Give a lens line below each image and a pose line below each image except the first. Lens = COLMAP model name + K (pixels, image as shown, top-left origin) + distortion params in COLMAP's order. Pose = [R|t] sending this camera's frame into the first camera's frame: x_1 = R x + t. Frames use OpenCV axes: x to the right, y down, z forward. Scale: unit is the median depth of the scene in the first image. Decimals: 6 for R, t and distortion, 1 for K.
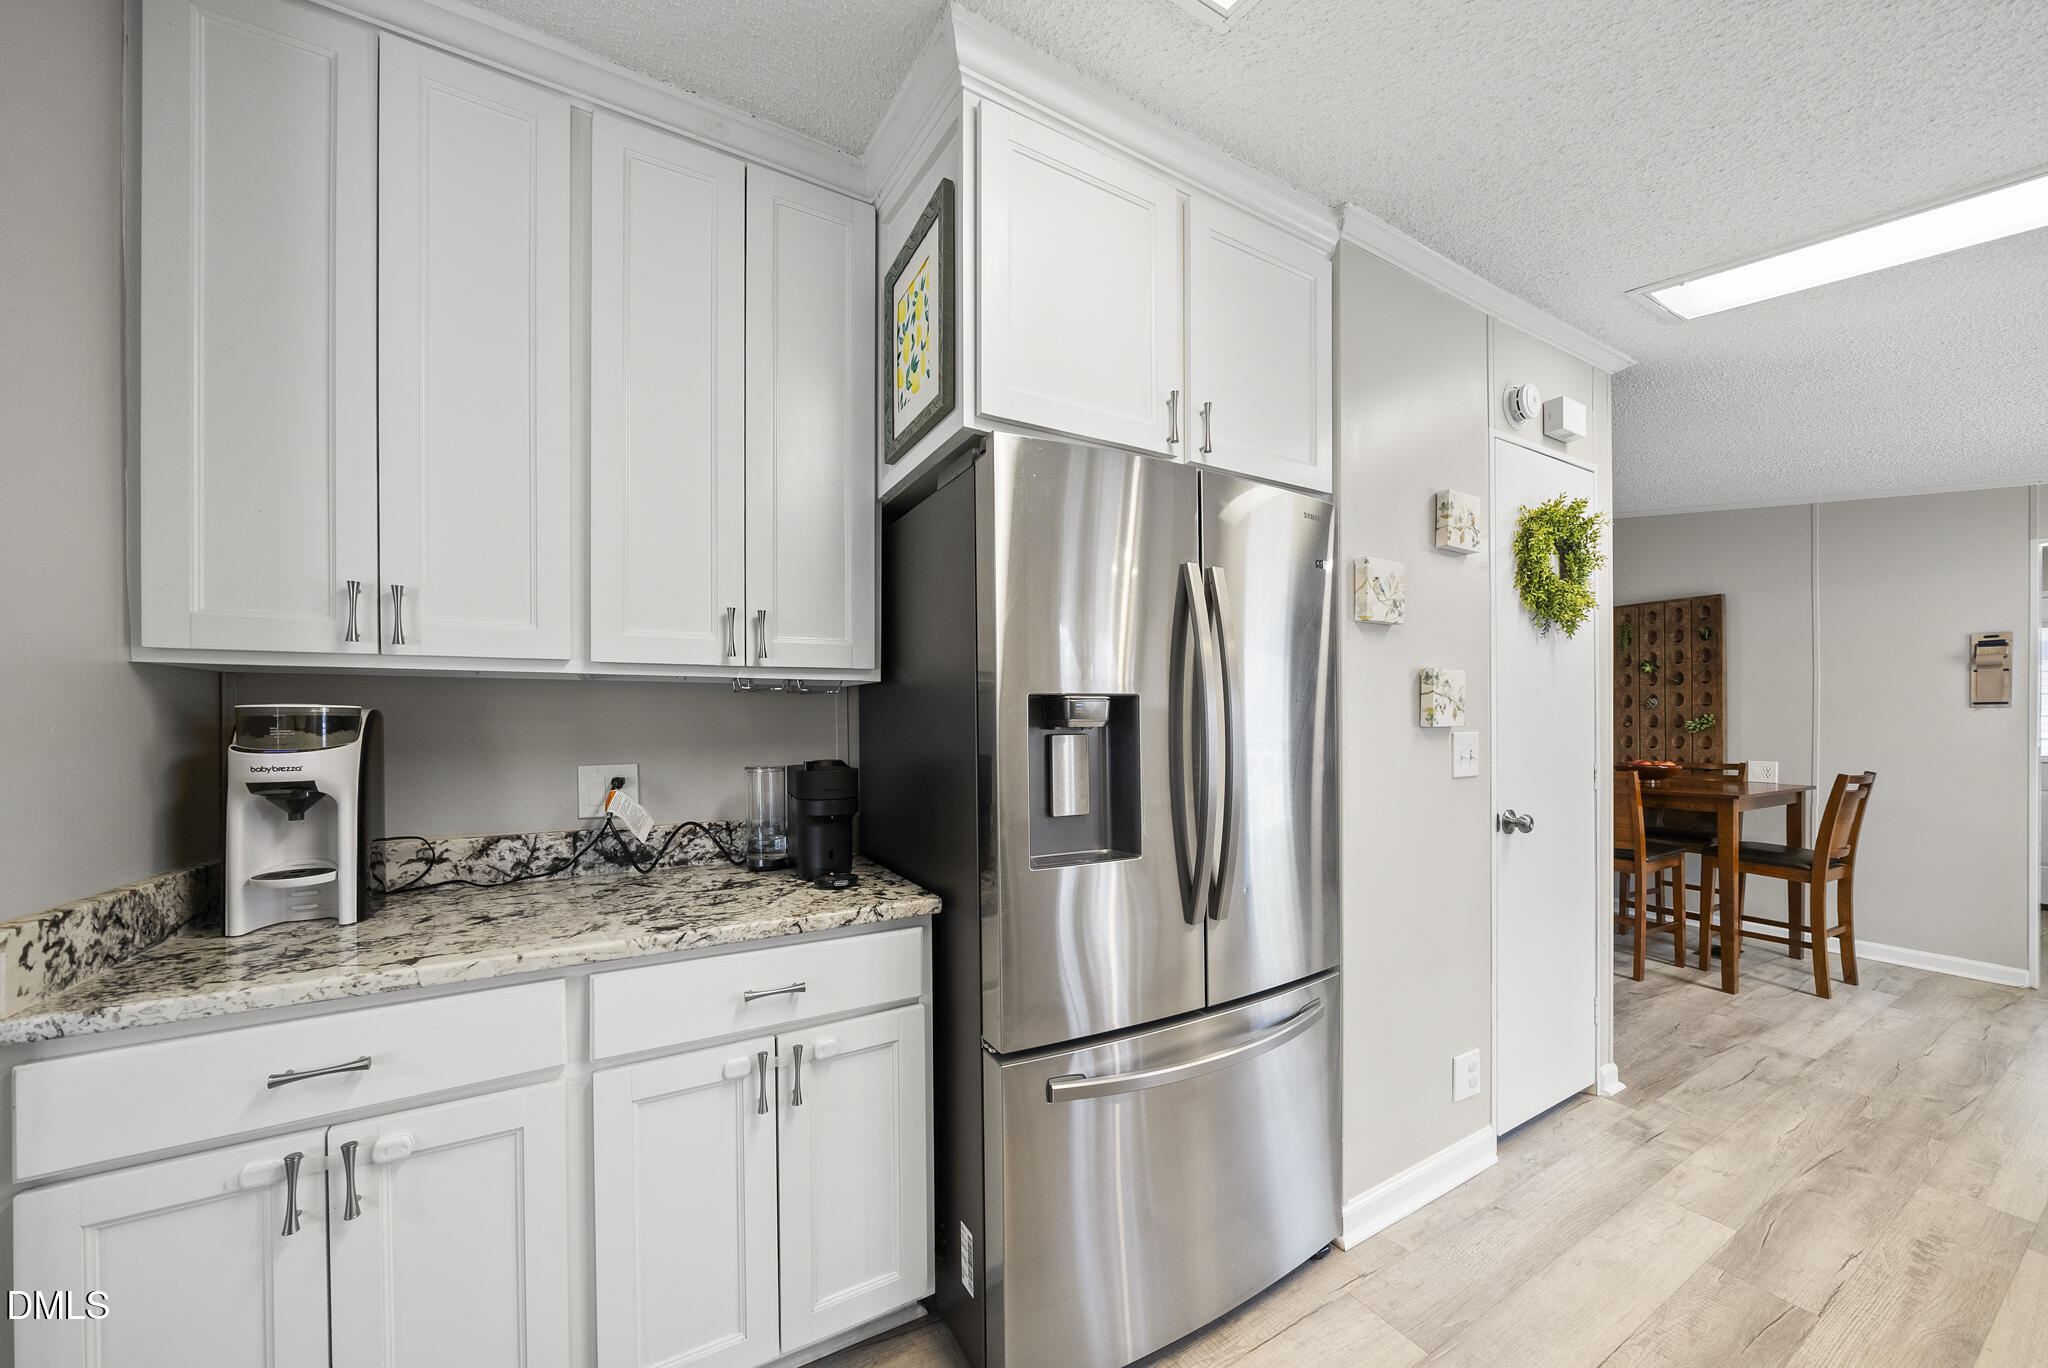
lens RADIAL K [[703.8, 0, 1030.9], [0, 703.8, 722.9], [0, 0, 1]] dist [-0.010280, 0.000910]
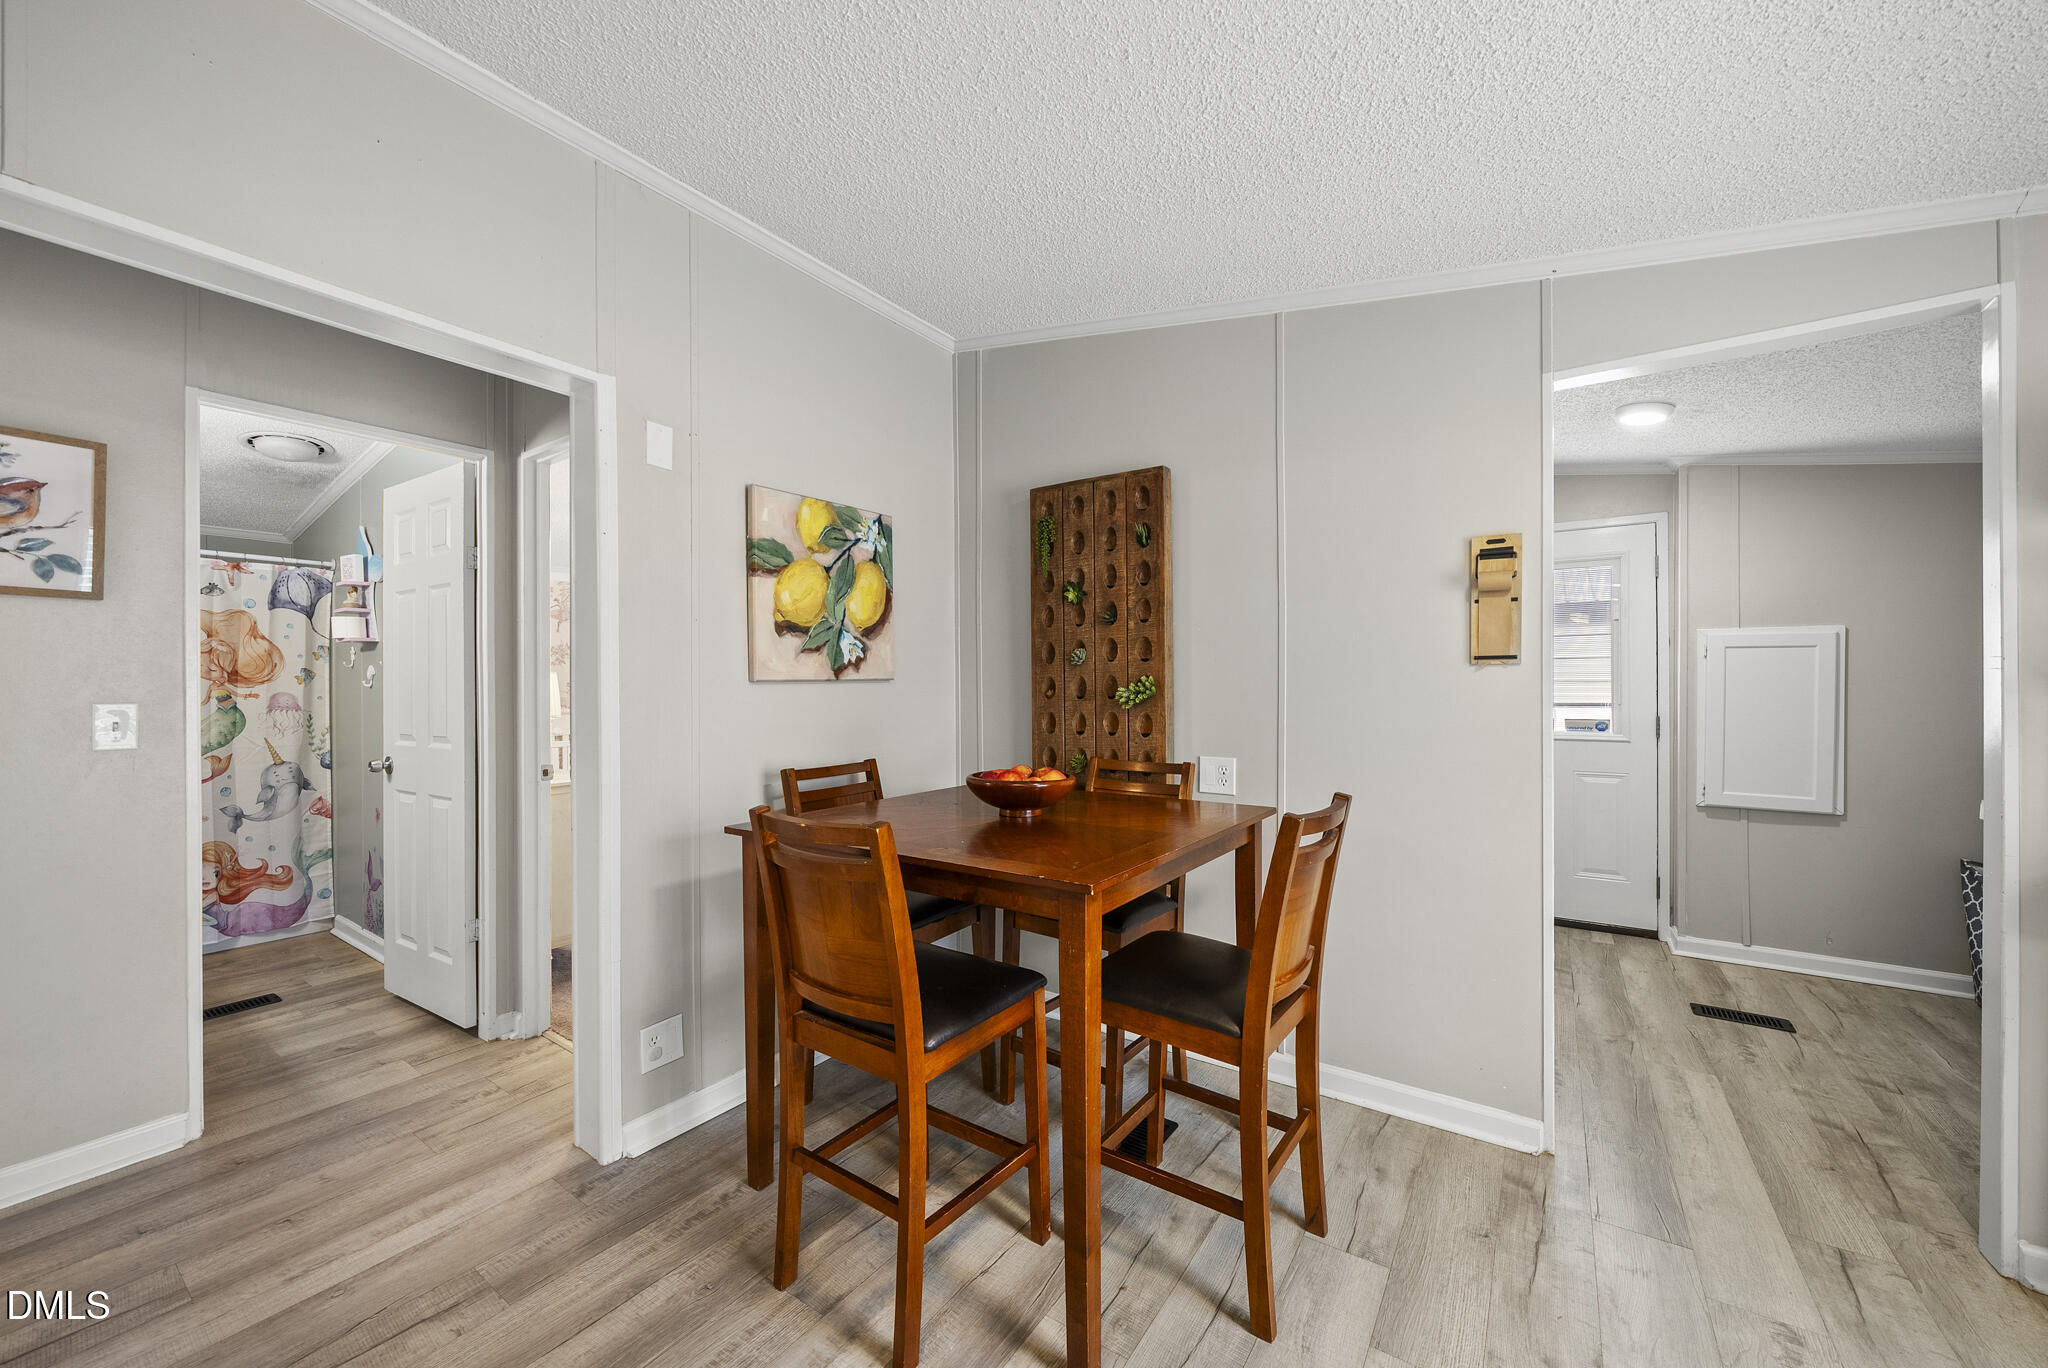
lens RADIAL K [[797.0, 0, 1008.6], [0, 797.0, 681.4], [0, 0, 1]] dist [-0.006578, 0.000194]
pose [[0.897688, 0.001411, 0.440629, 0.591738], [0.001796, 0.999975, -0.006863, -0.004093], [-0.440627, 0.006952, 0.897663, 0.473099]]
